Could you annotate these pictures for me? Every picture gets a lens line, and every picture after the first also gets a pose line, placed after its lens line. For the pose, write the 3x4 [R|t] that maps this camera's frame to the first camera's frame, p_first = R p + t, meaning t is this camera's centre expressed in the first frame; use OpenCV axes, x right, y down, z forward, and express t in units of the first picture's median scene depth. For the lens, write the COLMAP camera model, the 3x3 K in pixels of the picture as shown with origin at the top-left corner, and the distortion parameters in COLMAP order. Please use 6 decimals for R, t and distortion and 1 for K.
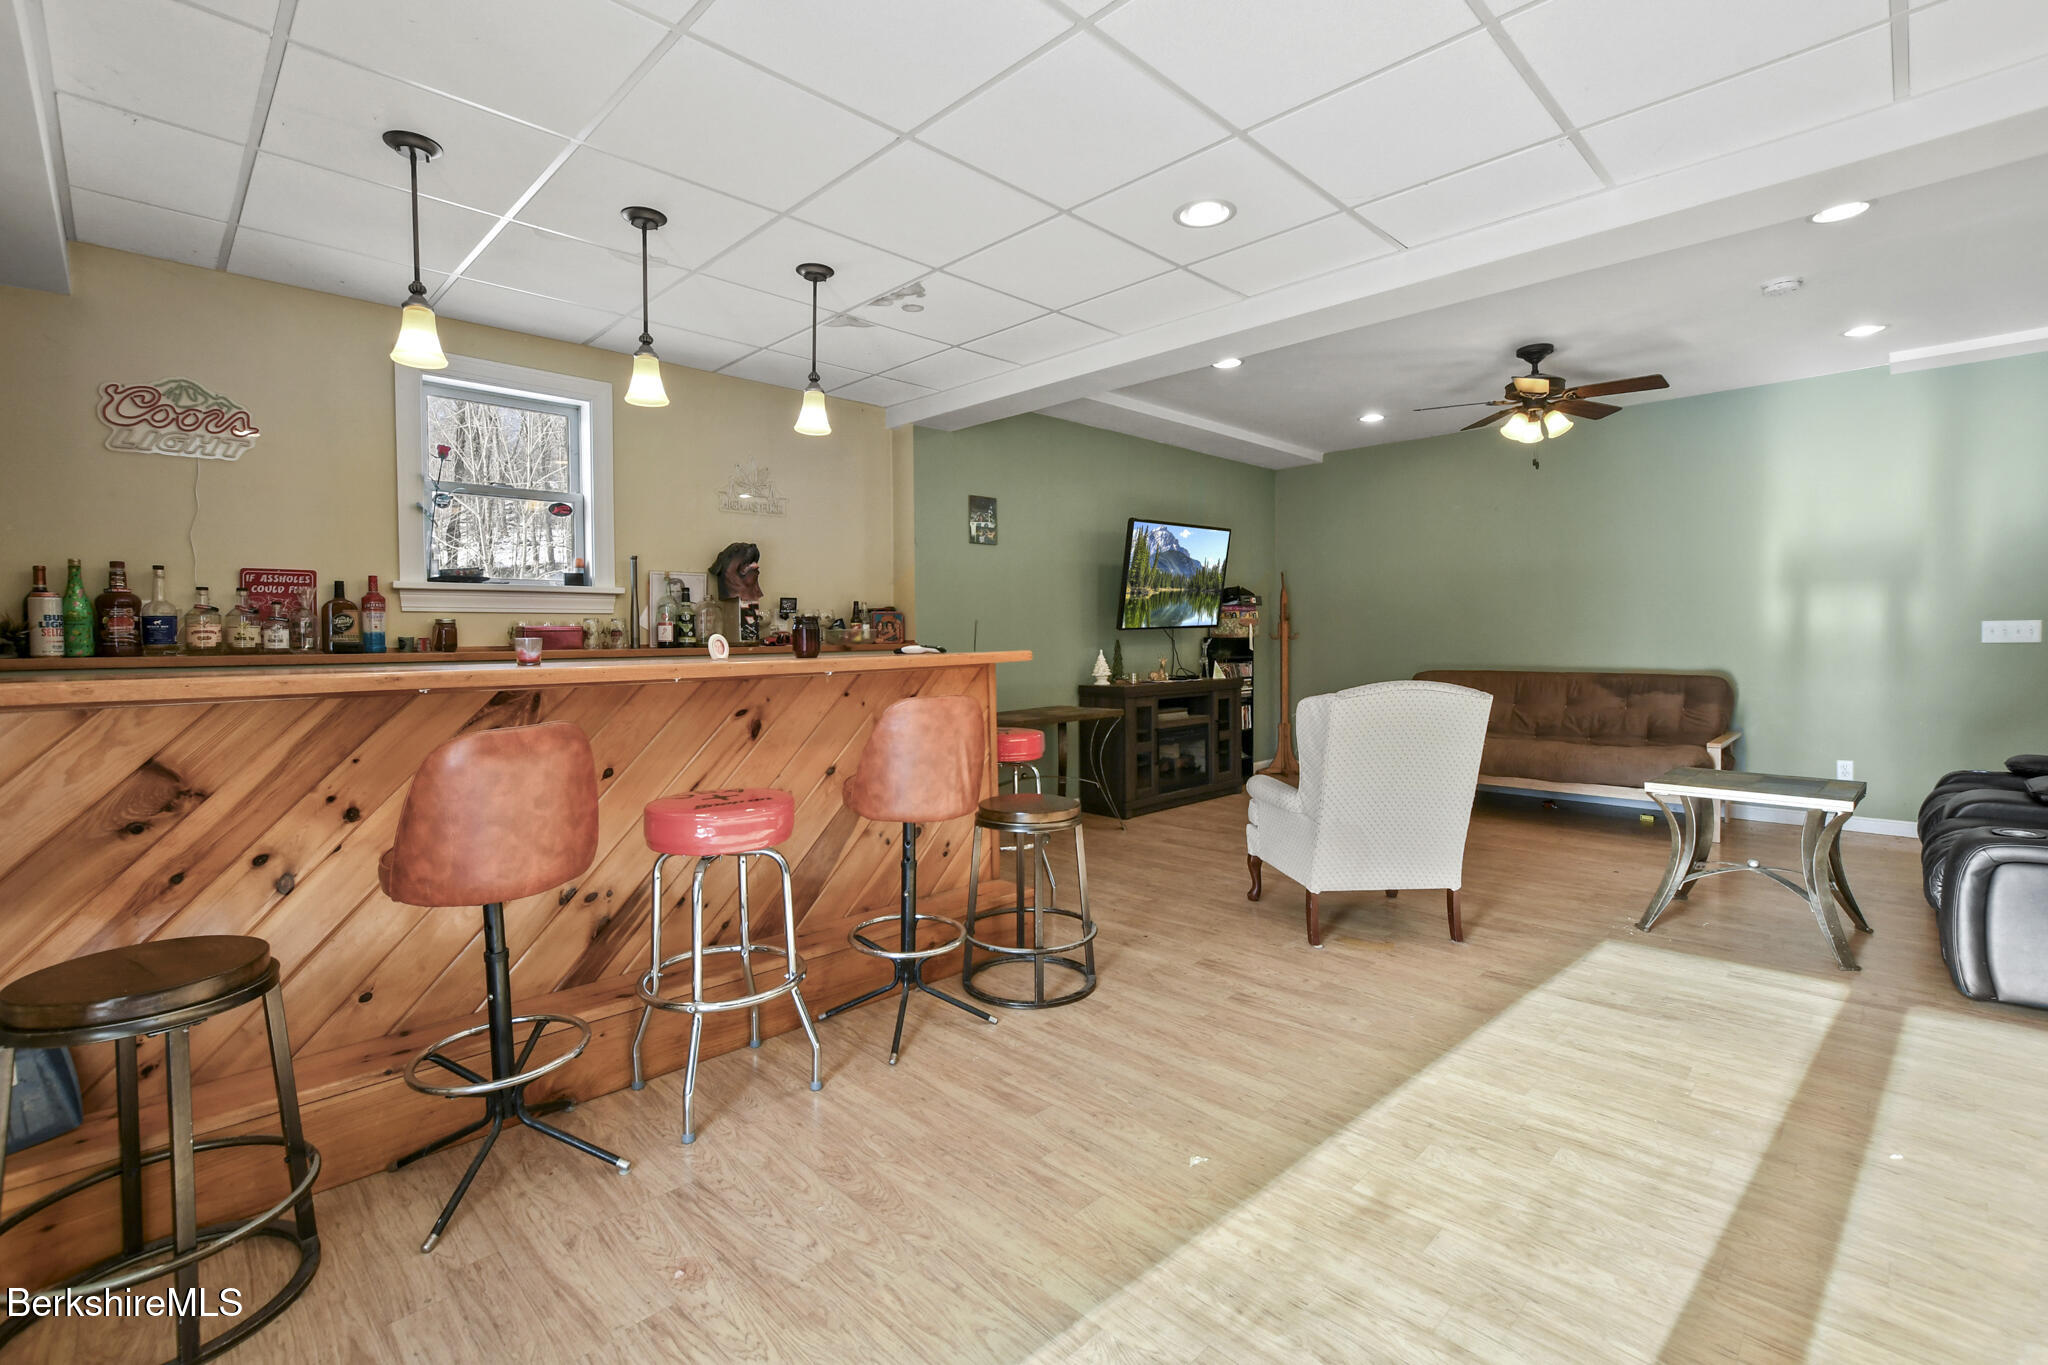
lens RADIAL K [[909.5, 0, 1033.0], [0, 909.5, 655.1], [0, 0, 1]] dist [-0.009202, 0.002324]
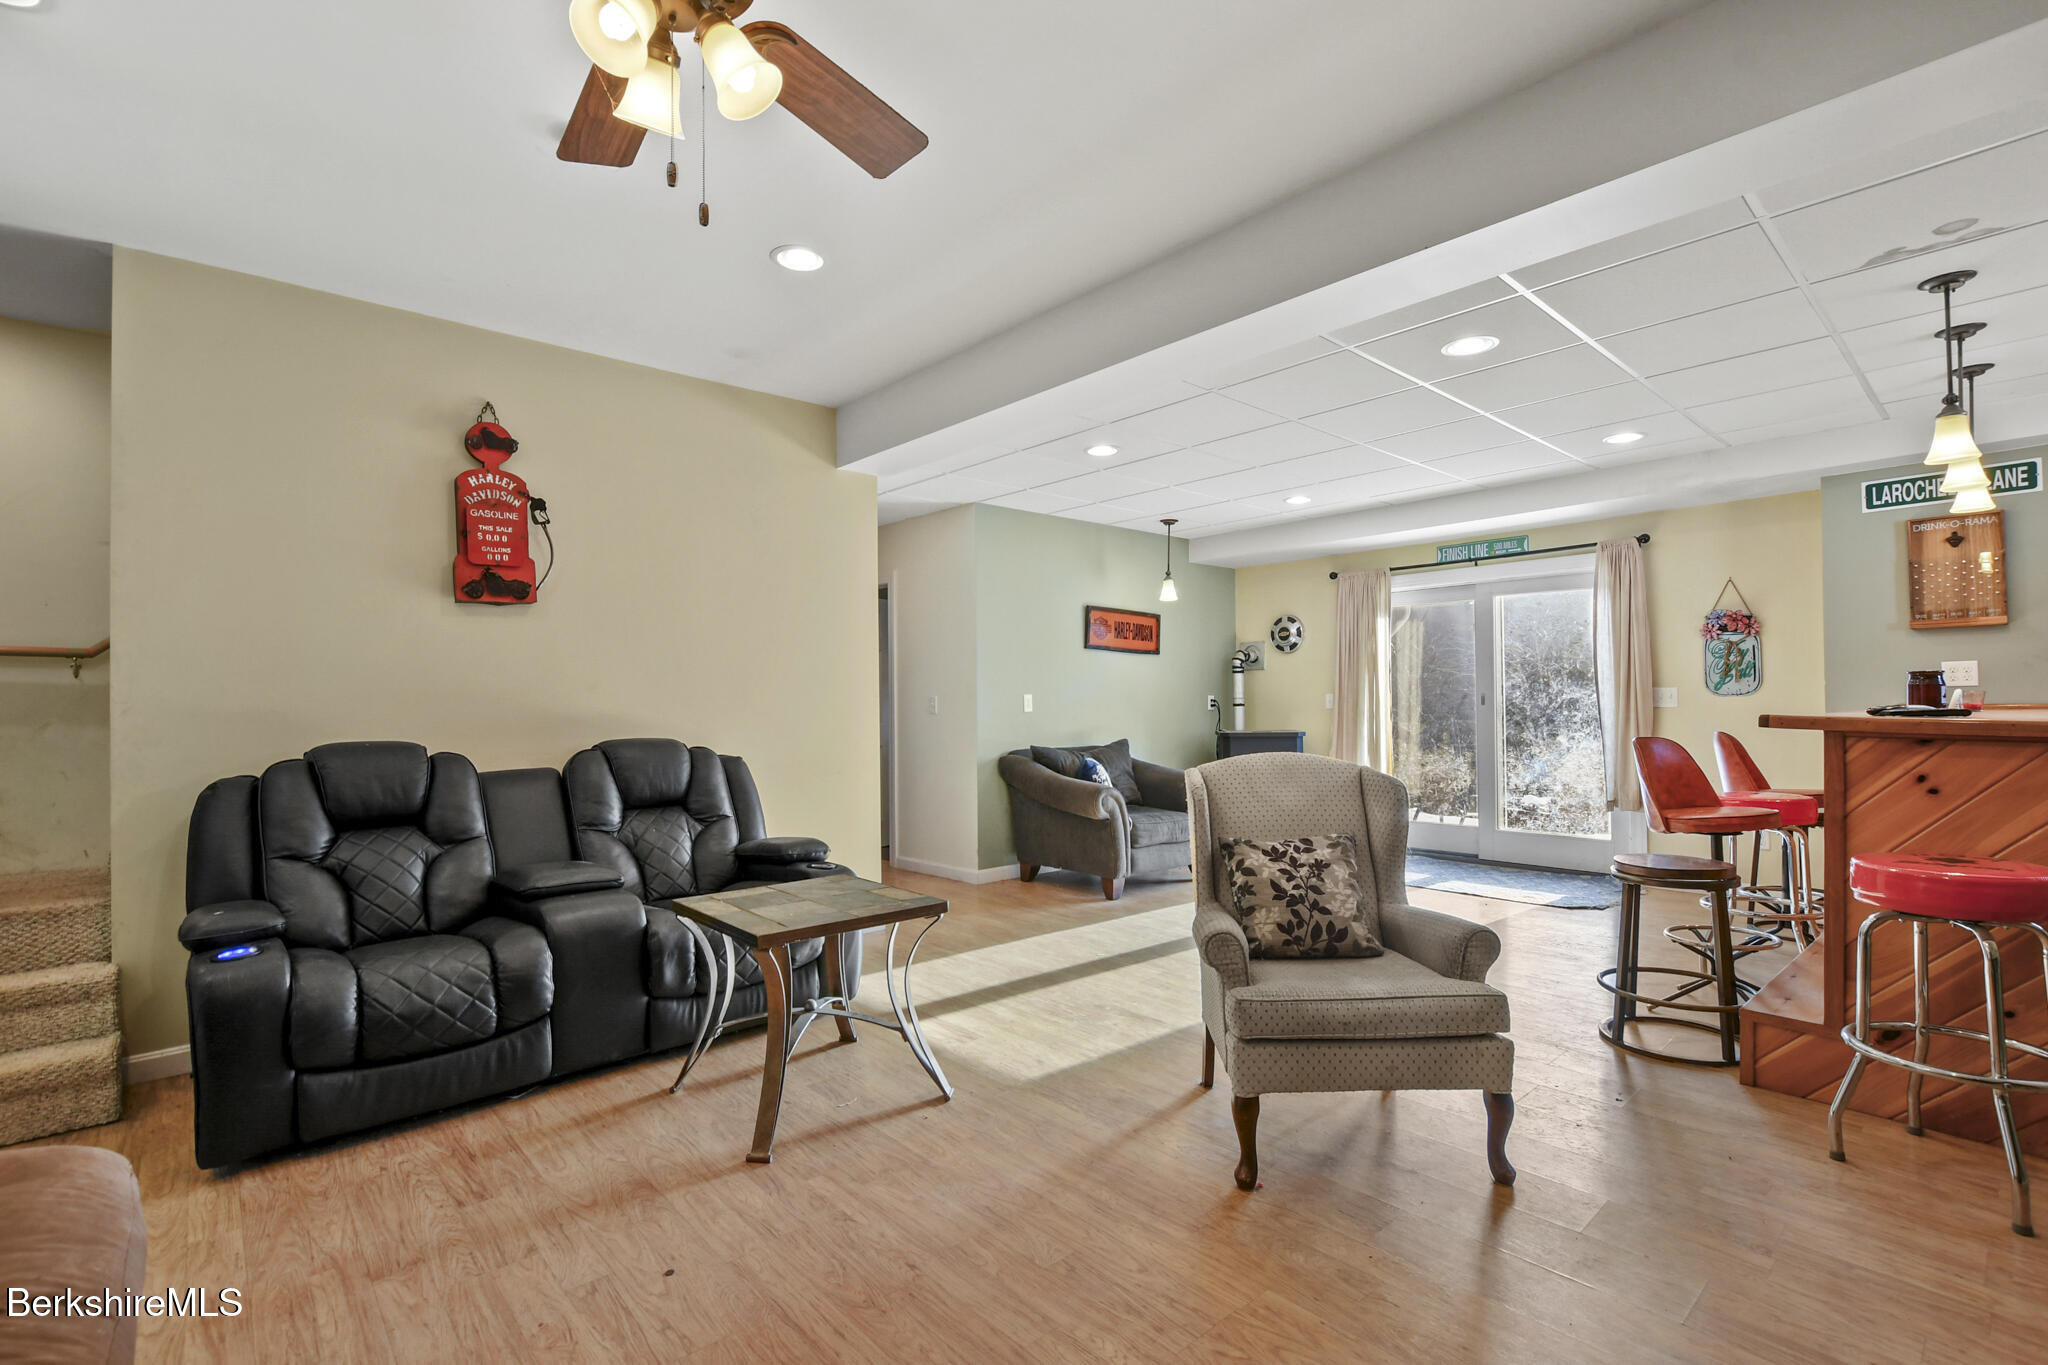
lens RADIAL K [[939.3, 0, 1005.2], [0, 939.3, 698.3], [0, 0, 1]] dist [-0.013428, 0.003510]
pose [[-0.996804, 0.024015, 0.076194, 0.595806], [0.025191, 0.999577, 0.014515, -0.048756], [-0.075814, 0.016388, -0.996987, 1.907824]]
